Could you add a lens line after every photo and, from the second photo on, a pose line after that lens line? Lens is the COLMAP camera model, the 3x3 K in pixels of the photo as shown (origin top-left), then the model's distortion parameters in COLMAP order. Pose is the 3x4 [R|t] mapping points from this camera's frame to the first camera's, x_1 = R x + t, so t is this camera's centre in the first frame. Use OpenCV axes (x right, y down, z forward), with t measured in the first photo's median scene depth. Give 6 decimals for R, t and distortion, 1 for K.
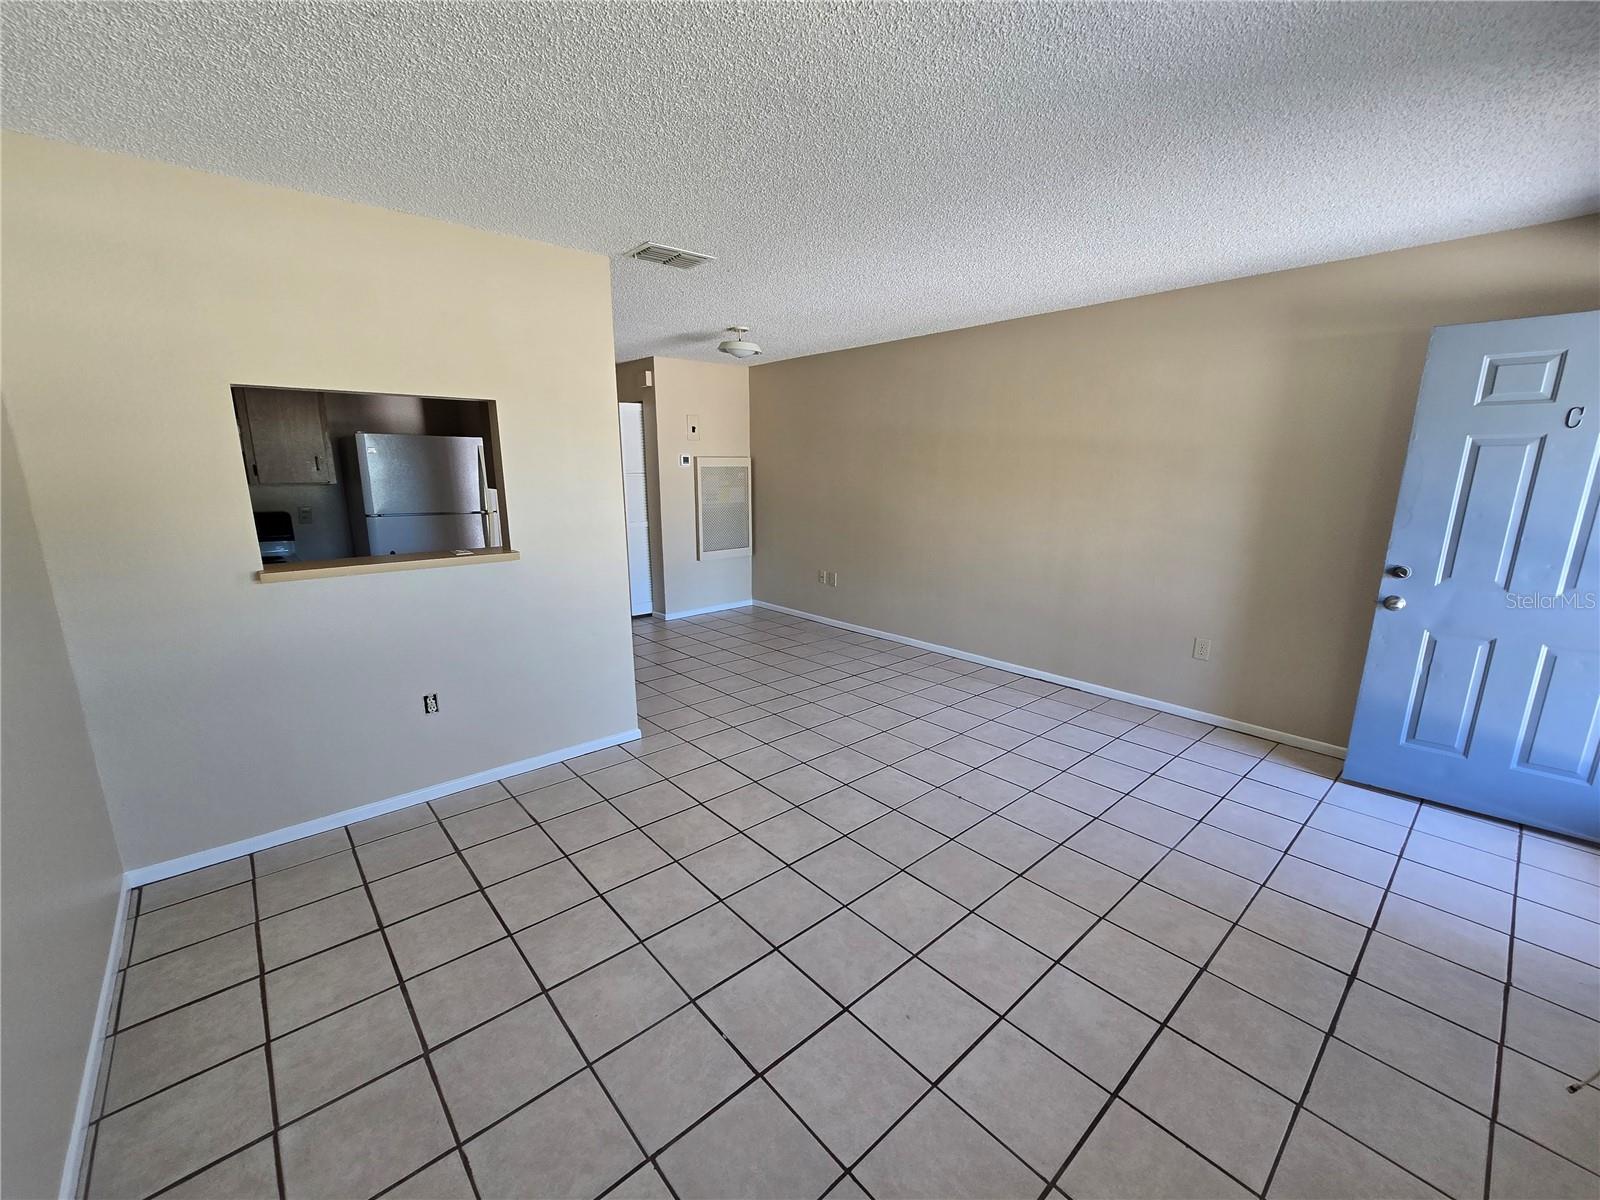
lens RADIAL K [[650.4, 0, 821.8], [0, 650.4, 615.3], [0, 0, 1]] dist [-0.002507, 0.001939]
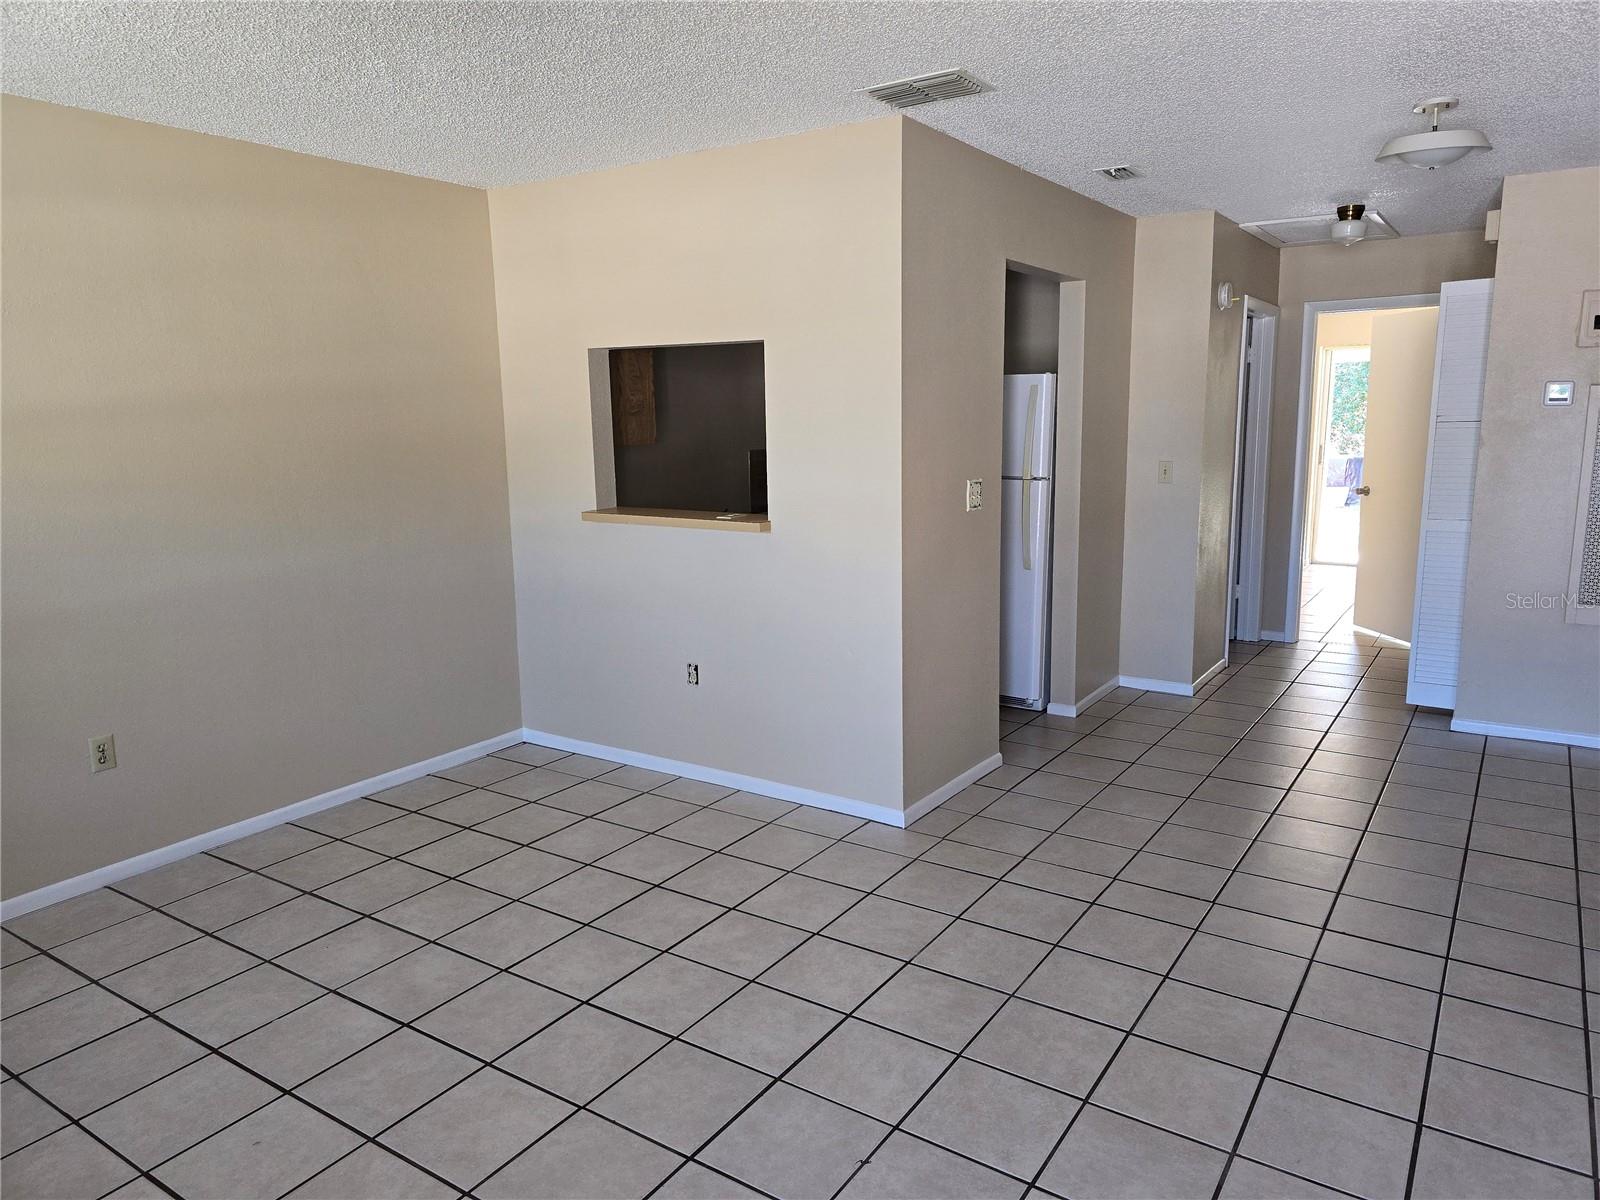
lens RADIAL K [[1083.9, 0, 805.9], [0, 1083.9, 605.5], [0, 0, 1]] dist [0.045311, -0.036581]
pose [[0.239361, 0.166340, -0.956576, 1.028455], [-0.206954, 0.971315, 0.117118, -0.199043], [0.948618, 0.169934, 0.266920, 0.847627]]
